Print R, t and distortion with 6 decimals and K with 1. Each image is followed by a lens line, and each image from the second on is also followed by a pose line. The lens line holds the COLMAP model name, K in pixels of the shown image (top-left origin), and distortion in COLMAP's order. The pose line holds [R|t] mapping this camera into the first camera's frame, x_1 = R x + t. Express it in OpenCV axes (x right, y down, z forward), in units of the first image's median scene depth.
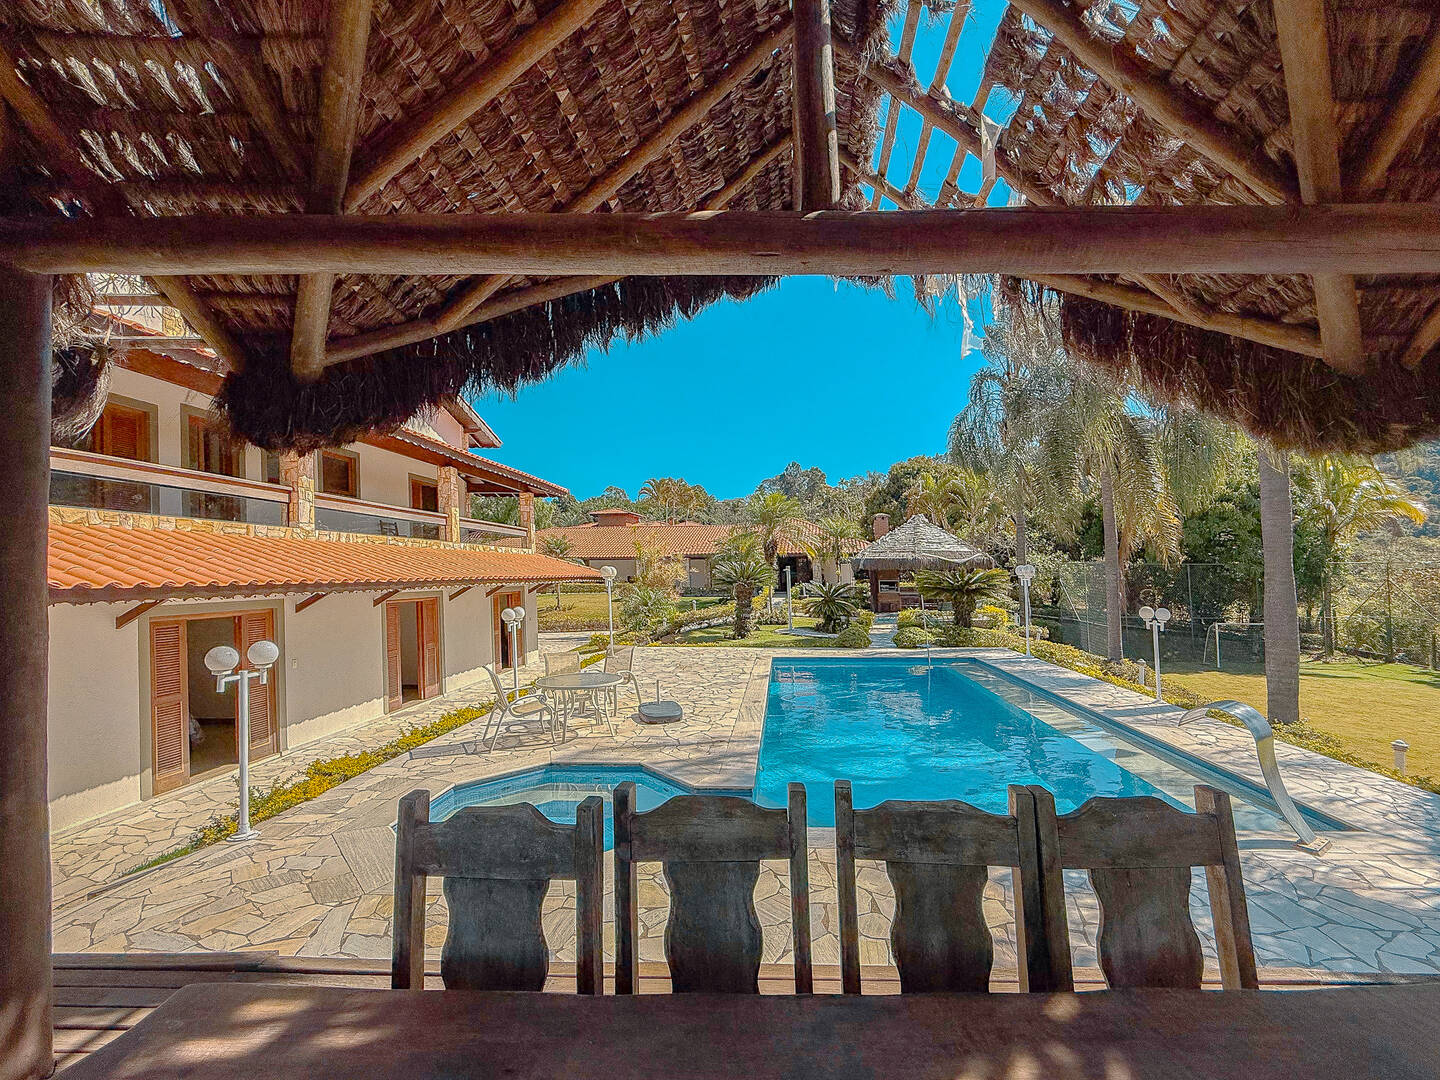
lens RADIAL K [[584.2, 0, 749.5], [0, 584.2, 589.5], [0, 0, 1]] dist [0.001264, -0.000018]
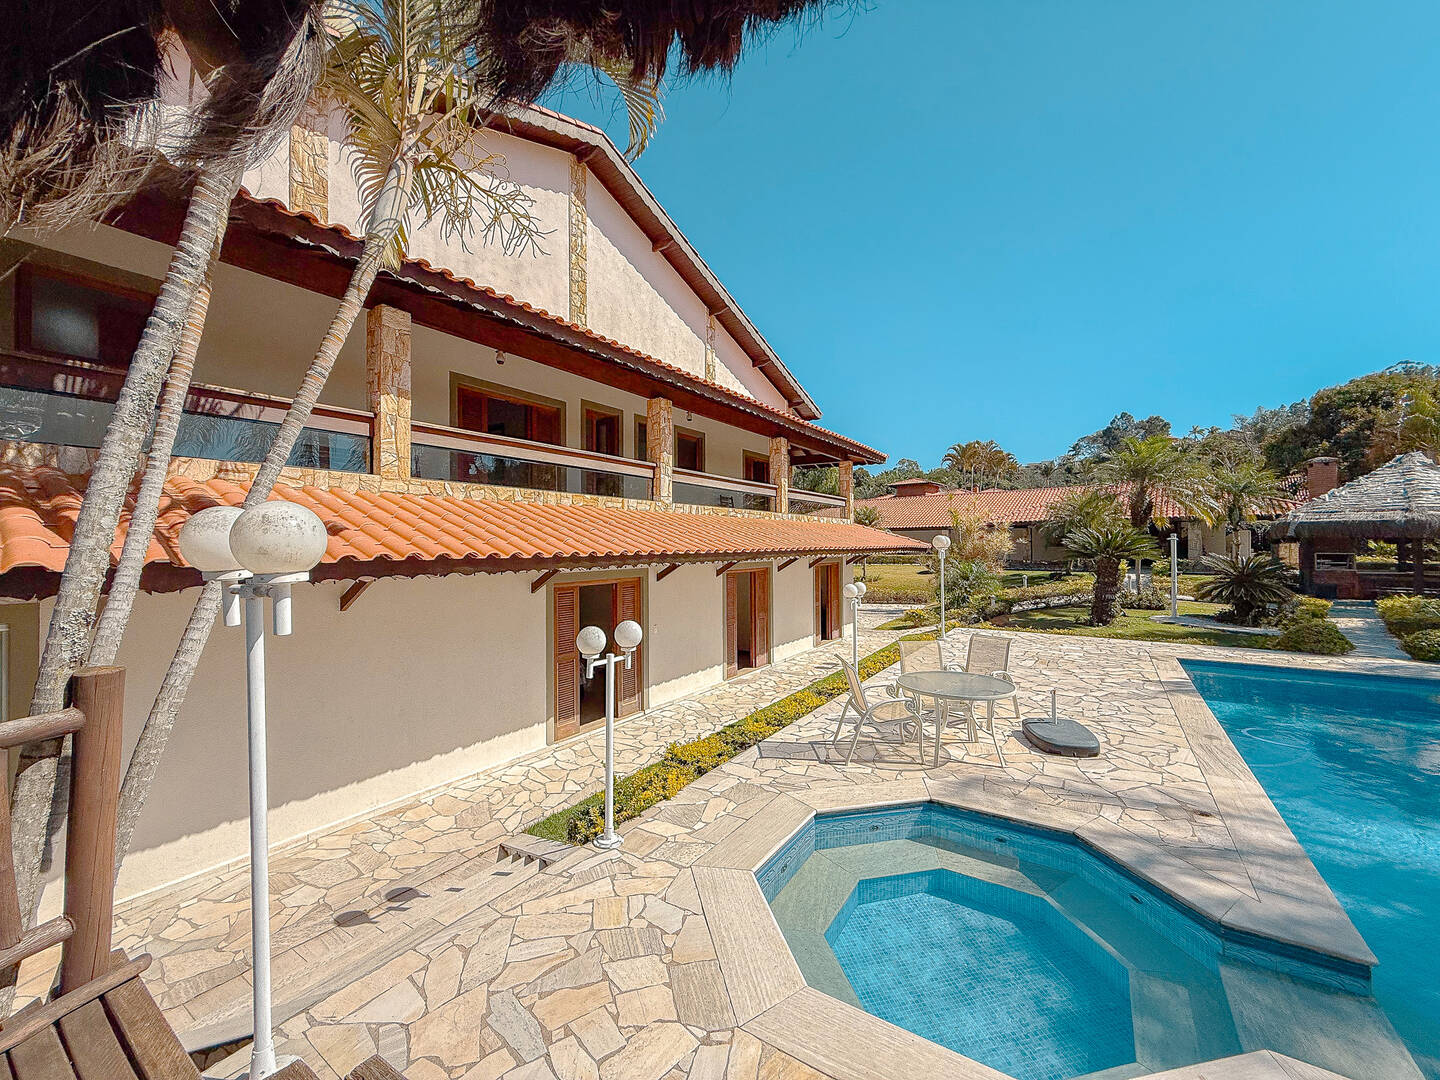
lens RADIAL K [[584.2, 0, 713.1], [0, 584.2, 551.2], [0, 0, 1]] dist [0.001050, -0.000002]
pose [[0.845675, 0.002466, -0.533692, -0.132130], [-0.010951, 0.999859, -0.012734, -0.002602], [0.533585, 0.016613, 0.845583, 0.167250]]
